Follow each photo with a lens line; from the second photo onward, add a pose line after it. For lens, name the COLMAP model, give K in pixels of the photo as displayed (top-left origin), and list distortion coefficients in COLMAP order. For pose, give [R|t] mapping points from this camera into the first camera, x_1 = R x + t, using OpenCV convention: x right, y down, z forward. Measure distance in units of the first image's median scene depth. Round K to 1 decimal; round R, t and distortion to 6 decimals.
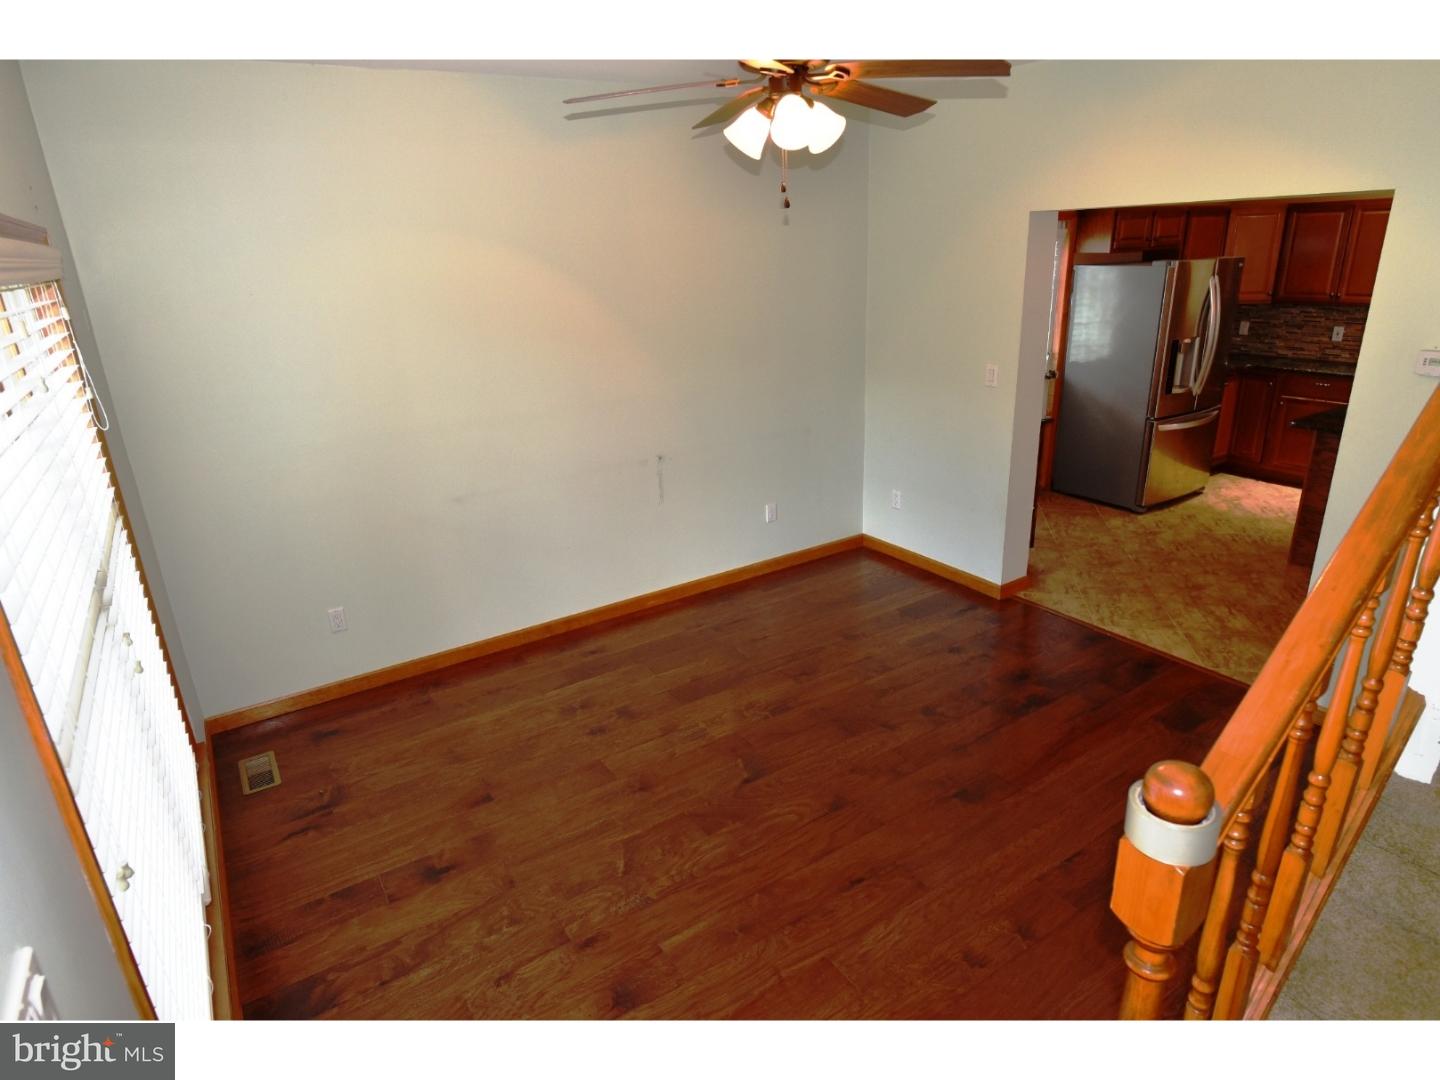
lens RADIAL K [[825.2, 0, 713.3], [0, 825.2, 540.7], [0, 0, 1]] dist [-0.050747, 0.024533]
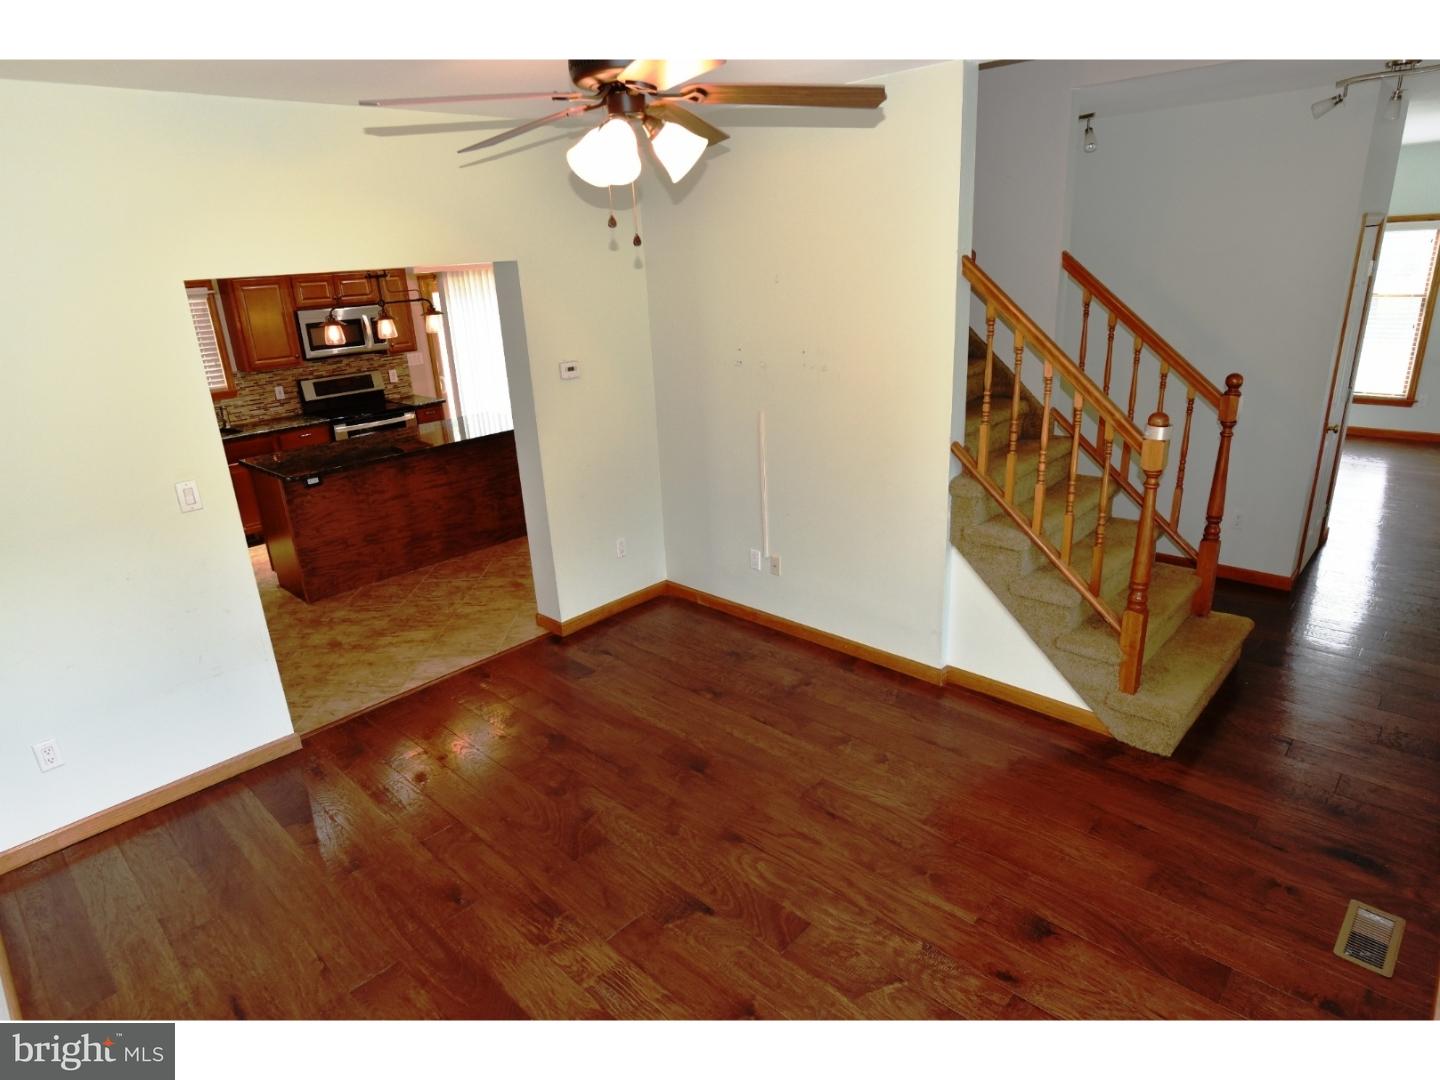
lens RADIAL K [[825.2, 0, 713.3], [0, 825.2, 540.7], [0, 0, 1]] dist [-0.050747, 0.024533]
pose [[-0.231320, -0.261934, 0.936953, -0.537131], [0.386285, 0.859176, 0.335559, -0.261220], [-0.892902, 0.439553, -0.097563, 0.753924]]
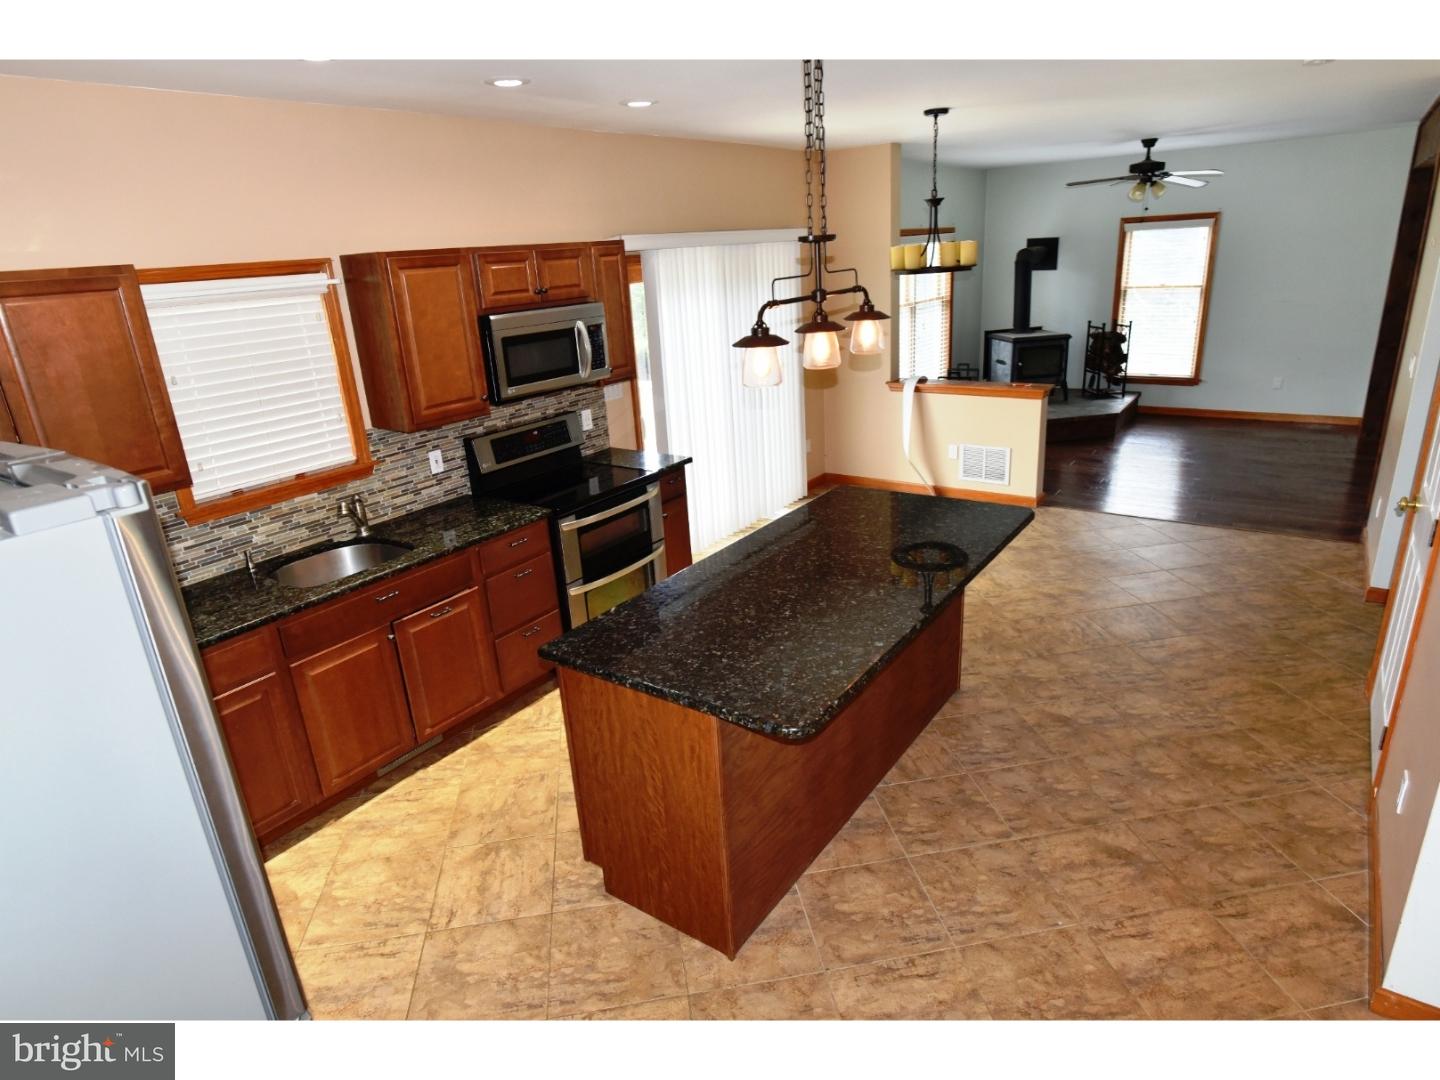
lens RADIAL K [[825.2, 0, 713.3], [0, 825.2, 540.7], [0, 0, 1]] dist [-0.050747, 0.024533]
pose [[-0.359121, -0.247740, 0.899809, 0.425523], [0.386833, 0.837897, 0.385083, -0.494403], [-0.849348, 0.486367, -0.205073, 1.273958]]
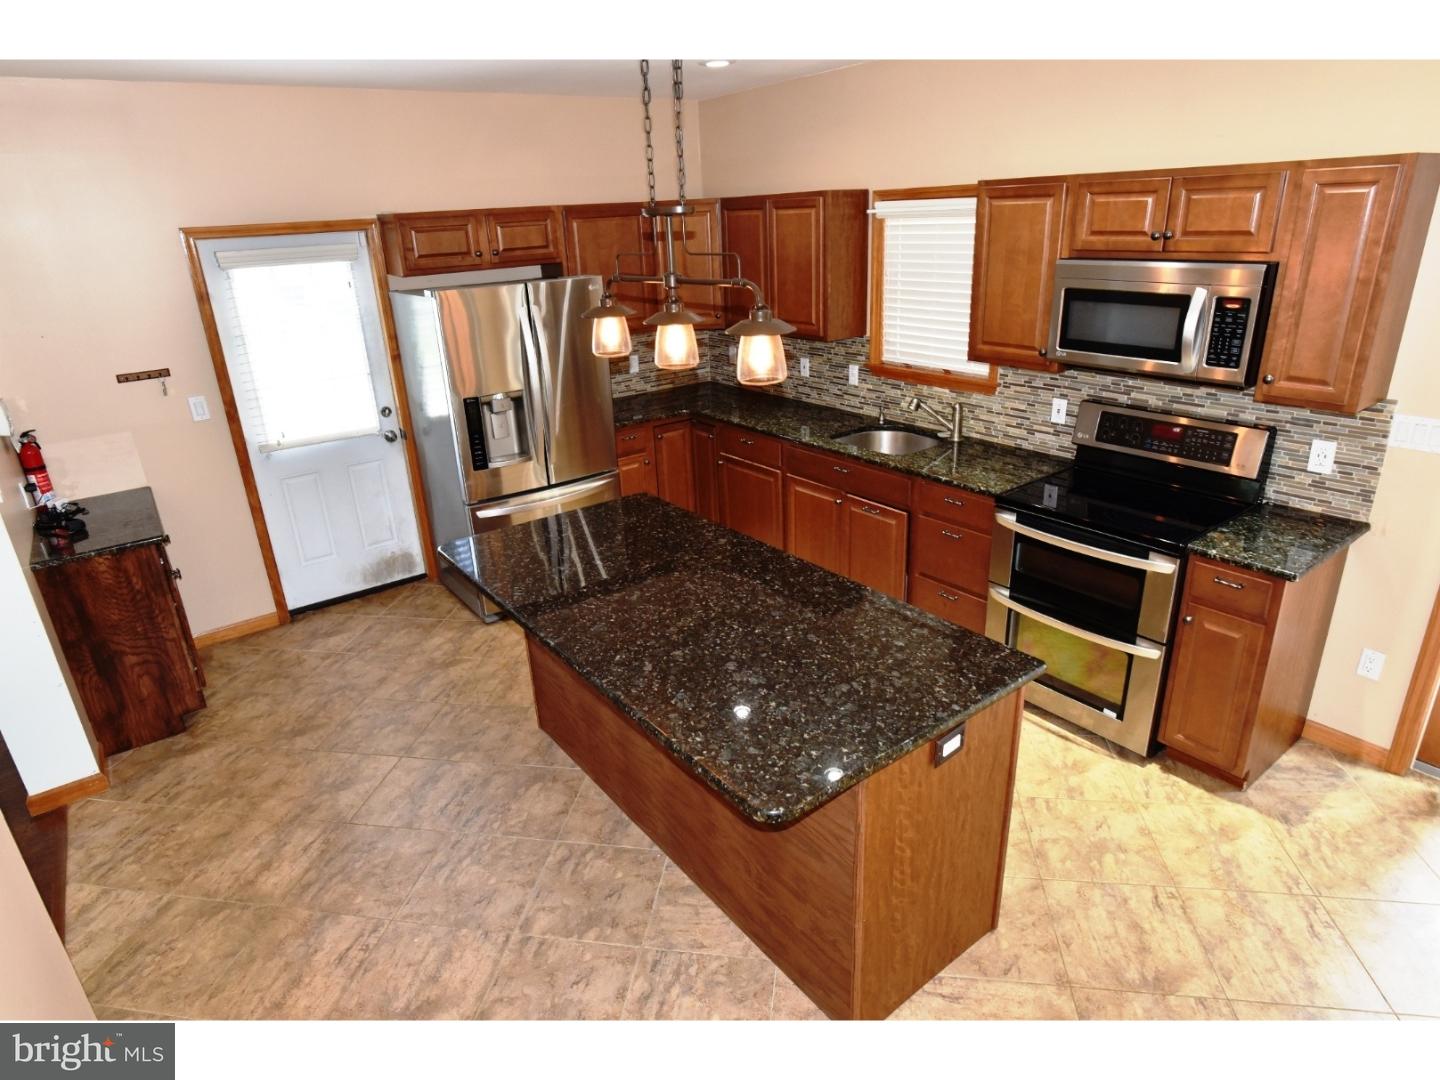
lens RADIAL K [[825.2, 0, 713.3], [0, 825.2, 540.7], [0, 0, 1]] dist [-0.050747, 0.024533]
pose [[0.997798, -0.026869, 0.060633, 1.060868], [0.024971, 0.999181, 0.031841, -0.198036], [-0.061439, -0.030257, 0.997652, 0.366096]]
